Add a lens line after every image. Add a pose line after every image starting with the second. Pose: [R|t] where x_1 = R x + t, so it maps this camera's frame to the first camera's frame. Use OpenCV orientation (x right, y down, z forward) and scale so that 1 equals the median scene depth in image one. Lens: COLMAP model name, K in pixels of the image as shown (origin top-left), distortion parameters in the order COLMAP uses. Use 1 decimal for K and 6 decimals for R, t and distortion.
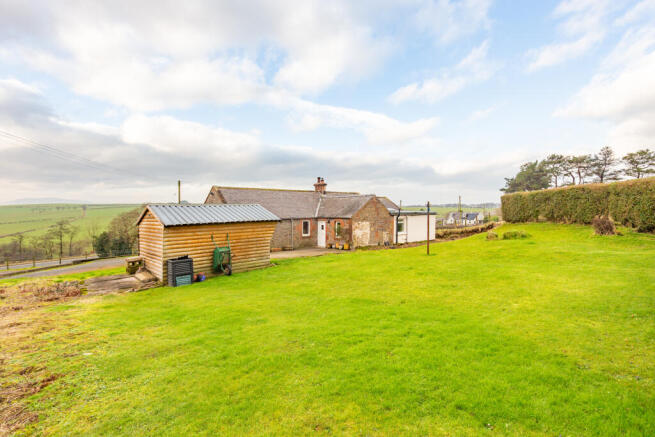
lens RADIAL K [[316.8, 0, 334.3], [0, 316.8, 216.6], [0, 0, 1]] dist [-0.020203, 0.011722]
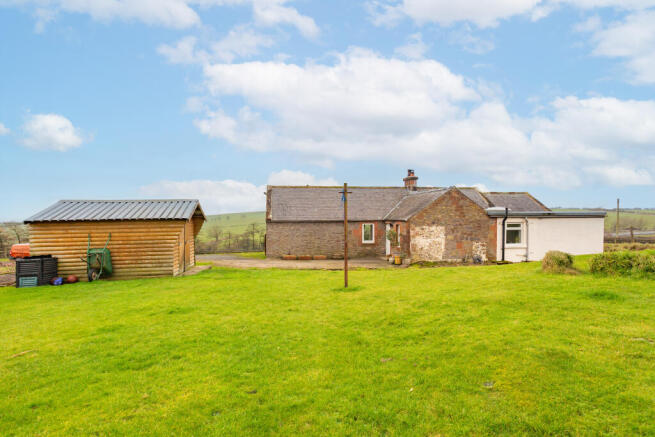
lens RADIAL K [[316.8, 0, 324.6], [0, 316.8, 217.6], [0, 0, 1]] dist [-0.020203, 0.011722]
pose [[0.815396, 0.001969, -0.578900, 0.292933], [-0.009576, 0.999903, -0.010088, 0.006609], [0.578824, 0.013769, 0.815336, 0.293476]]
